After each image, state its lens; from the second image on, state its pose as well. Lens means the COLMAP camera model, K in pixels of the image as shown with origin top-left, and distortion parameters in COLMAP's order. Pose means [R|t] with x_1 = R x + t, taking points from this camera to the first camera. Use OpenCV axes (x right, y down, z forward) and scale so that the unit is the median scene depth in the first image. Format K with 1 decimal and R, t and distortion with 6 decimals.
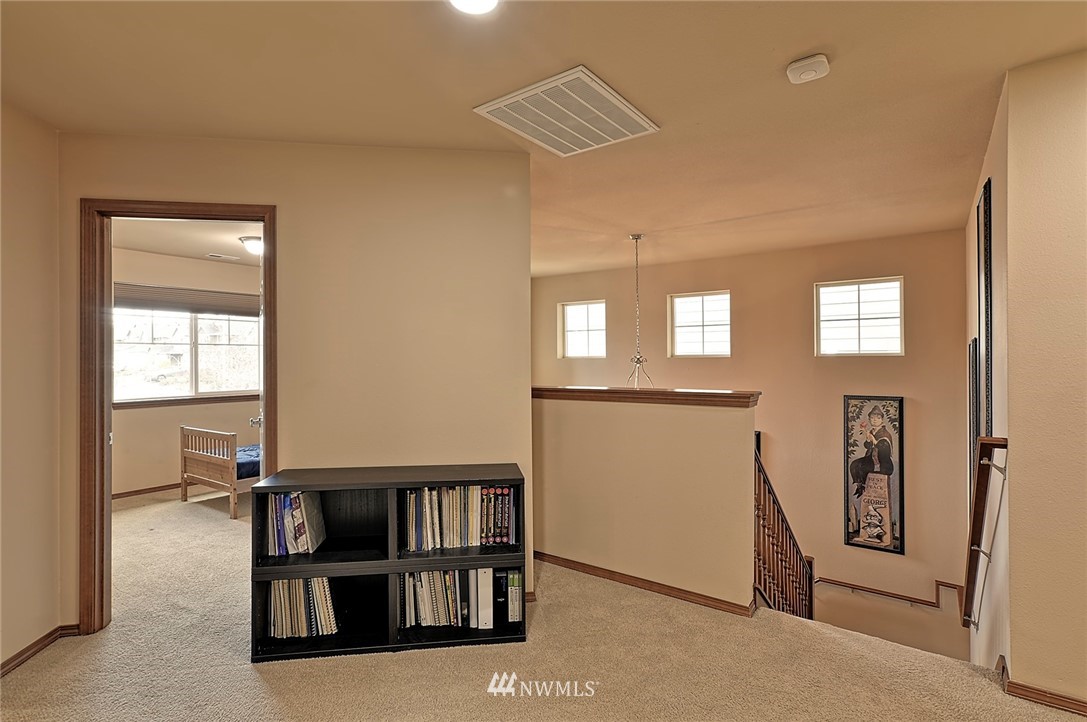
lens RADIAL K [[531.7, 0, 546.8], [0, 531.7, 357.3], [0, 0, 1]] dist [-0.020450, 0.021445]
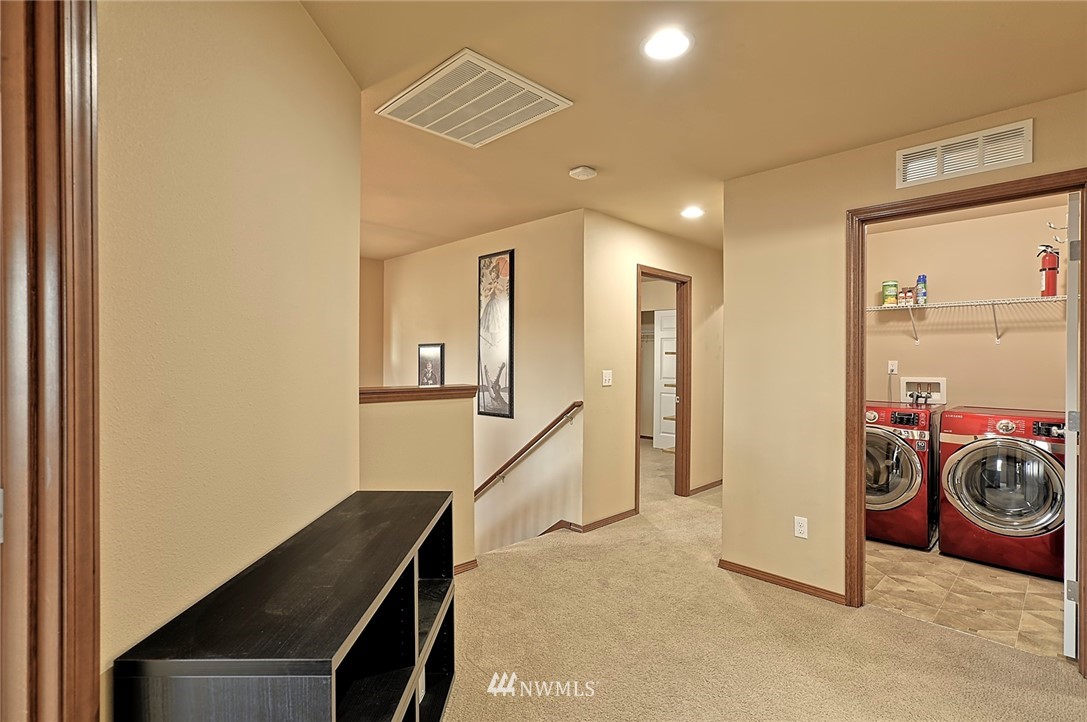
lens RADIAL K [[531.7, 0, 545.3], [0, 531.7, 361.2], [0, 0, 1]] dist [-0.020450, 0.021445]
pose [[0.148016, 0.007060, 0.988960, -0.930849], [0.000815, 0.999973, -0.007260, 0.024567], [-0.988985, 0.001880, 0.148007, 0.755995]]
